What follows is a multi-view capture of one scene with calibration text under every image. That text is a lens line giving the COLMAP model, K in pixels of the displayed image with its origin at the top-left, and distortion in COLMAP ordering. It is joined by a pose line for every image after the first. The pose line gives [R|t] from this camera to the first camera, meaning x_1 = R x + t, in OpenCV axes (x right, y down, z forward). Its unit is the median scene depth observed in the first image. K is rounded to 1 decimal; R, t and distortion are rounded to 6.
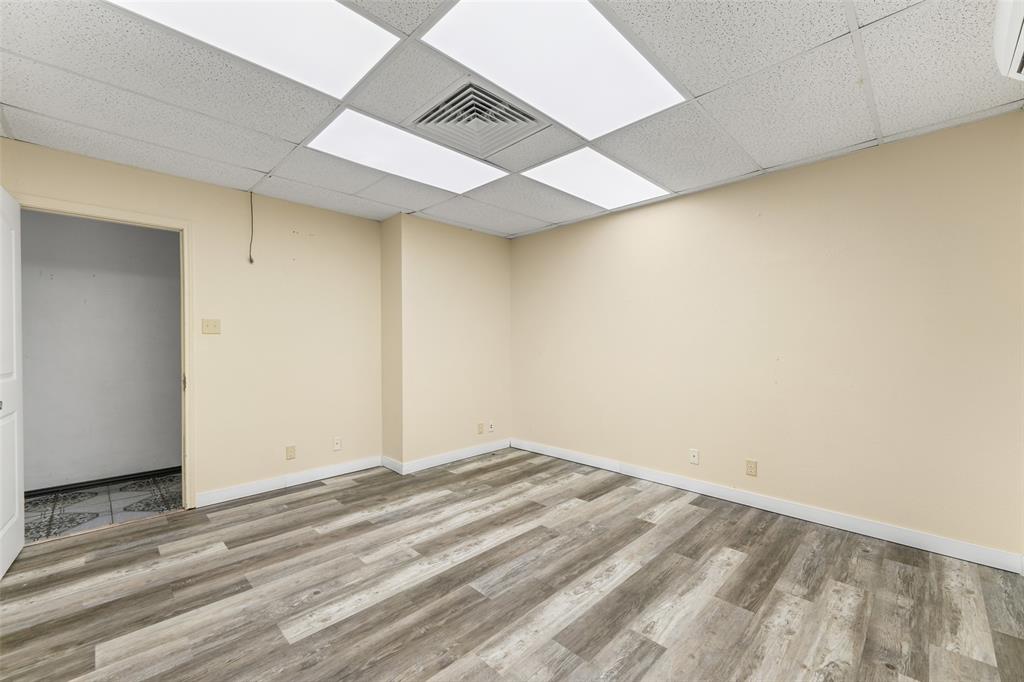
lens RADIAL K [[411.3, 0, 504.6], [0, 411.3, 347.9], [0, 0, 1]] dist [0.014579, -0.002975]
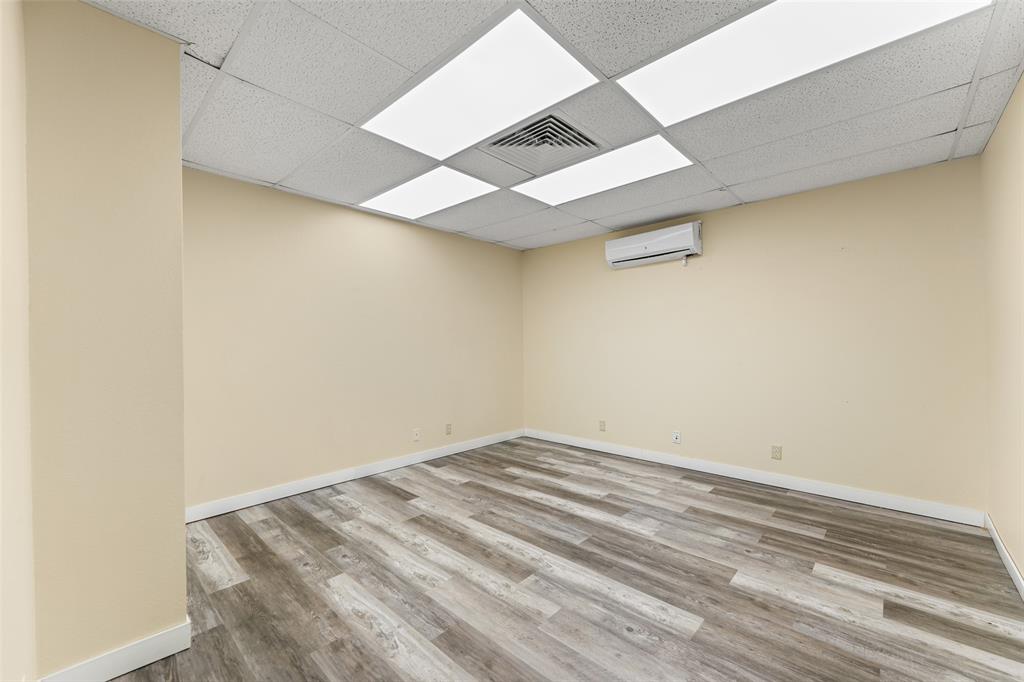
lens RADIAL K [[411.3, 0, 501.5], [0, 411.3, 343.2], [0, 0, 1]] dist [0.014579, -0.002975]
pose [[-0.028960, 0.004818, 0.999569, -1.005122], [0.018731, 0.999815, -0.004276, -0.004762], [-0.999405, 0.018599, -0.029045, 0.981659]]
